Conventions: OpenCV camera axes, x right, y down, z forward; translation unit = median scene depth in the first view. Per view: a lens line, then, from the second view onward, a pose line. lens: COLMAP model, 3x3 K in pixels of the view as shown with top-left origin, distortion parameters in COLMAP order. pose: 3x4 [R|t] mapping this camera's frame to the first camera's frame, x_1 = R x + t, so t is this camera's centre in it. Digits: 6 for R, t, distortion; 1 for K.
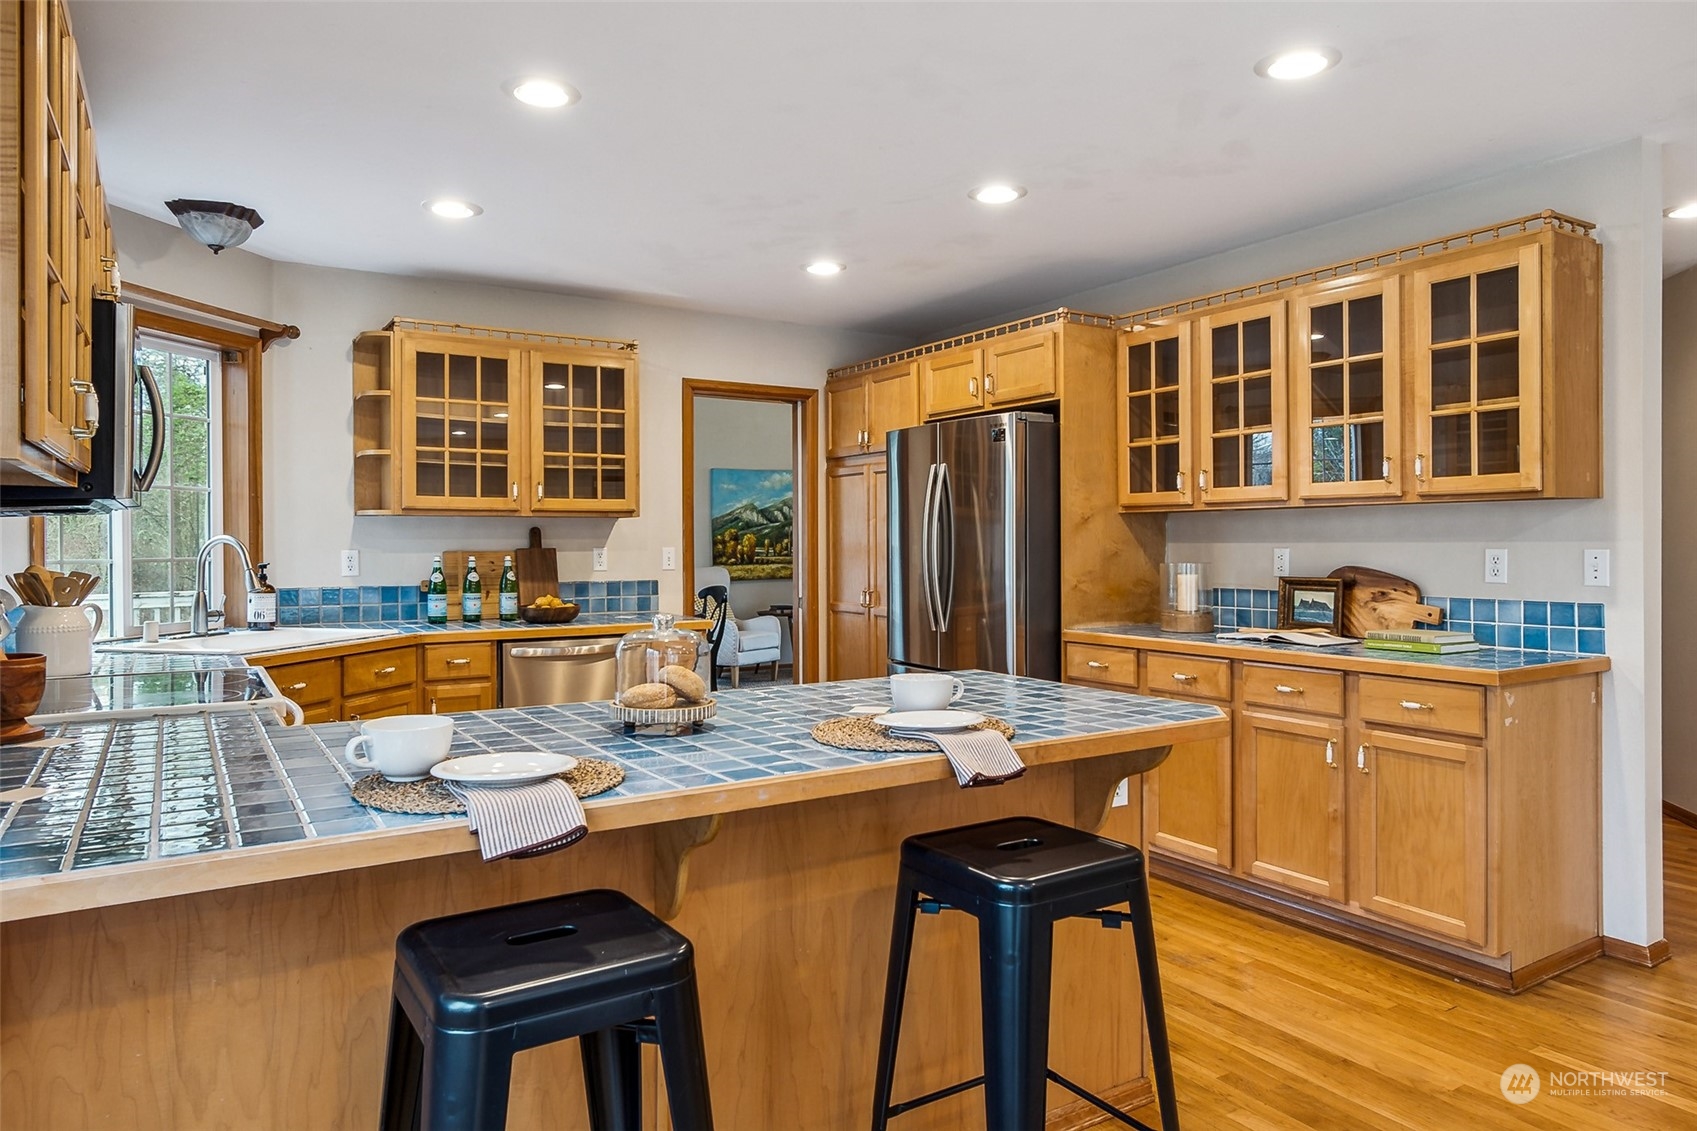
lens RADIAL K [[1073.1, 0, 850.7], [0, 1073.1, 553.2], [0, 0, 1]] dist [-0.000530, -0.000024]
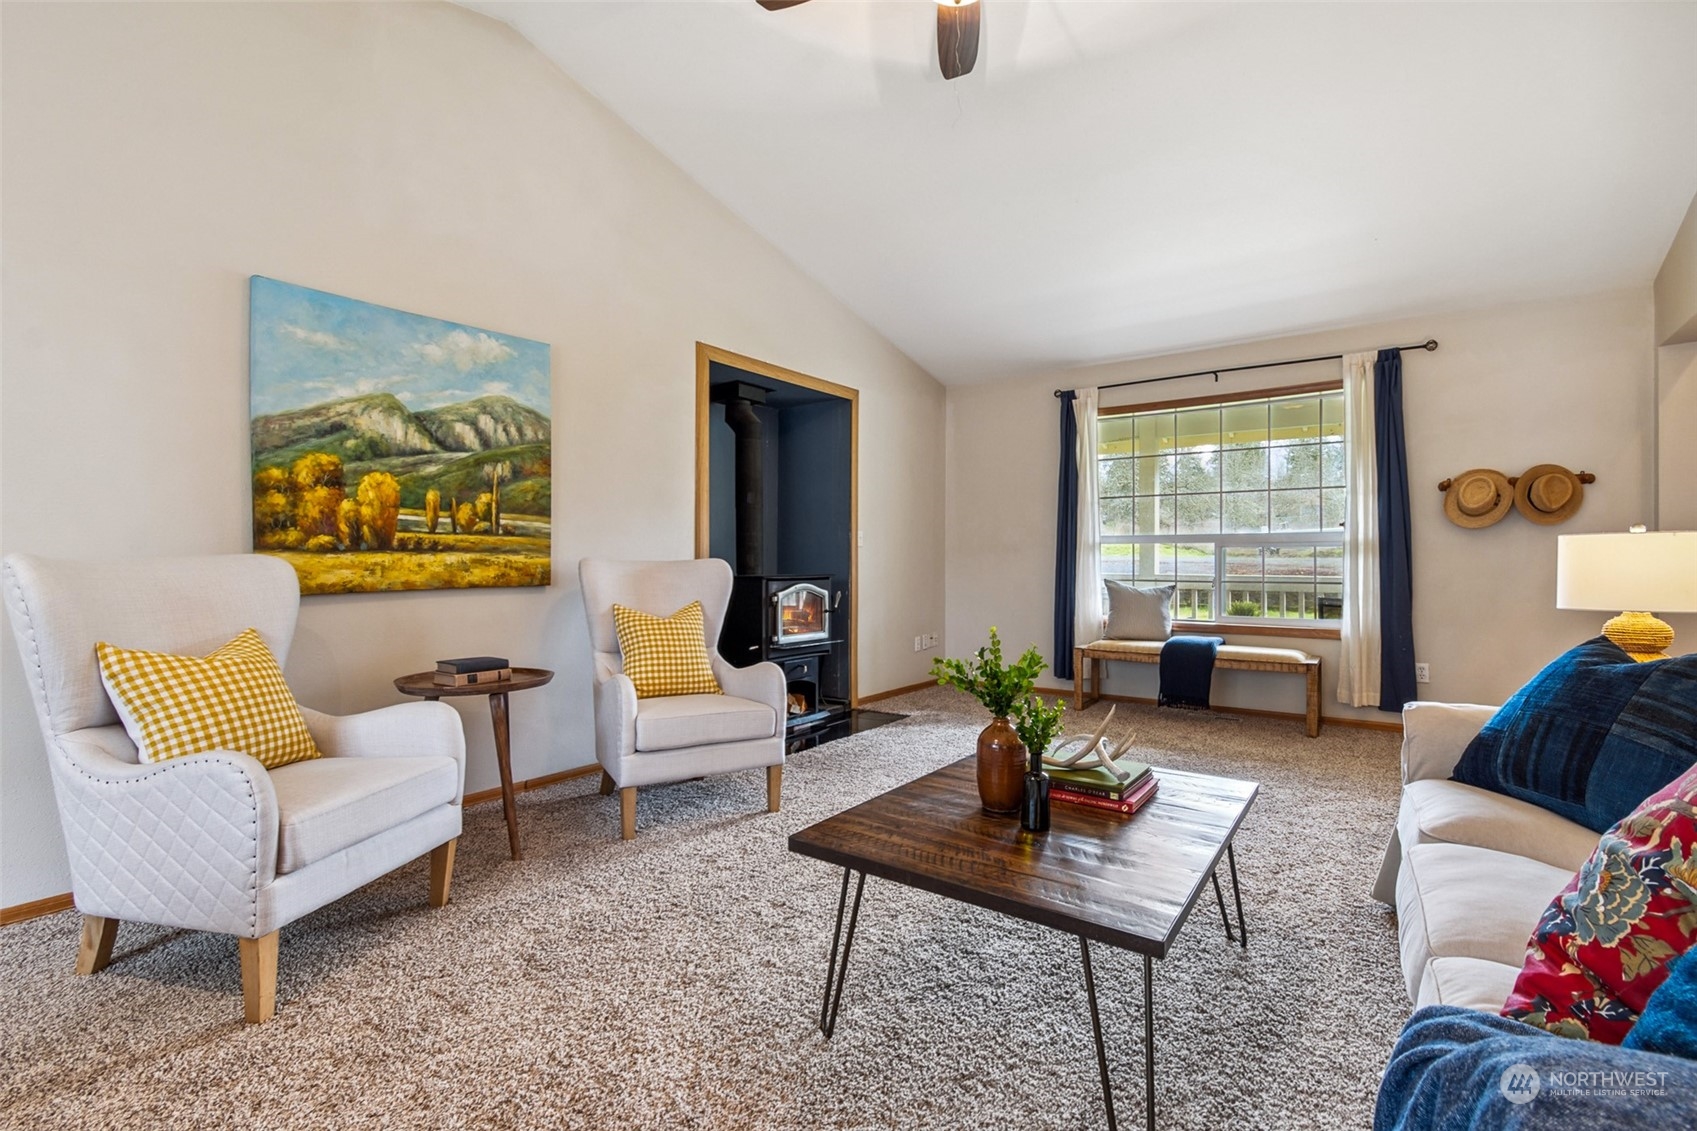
lens RADIAL K [[762.4, 0, 847.5], [0, 762.4, 557.3], [0, 0, 1]] dist [0.013735, -0.008824]
pose [[0.929599, 0.007955, 0.368487, -0.039495], [-0.002336, 0.999874, -0.015692, 0.016164], [-0.368565, 0.013726, 0.929501, 0.683745]]
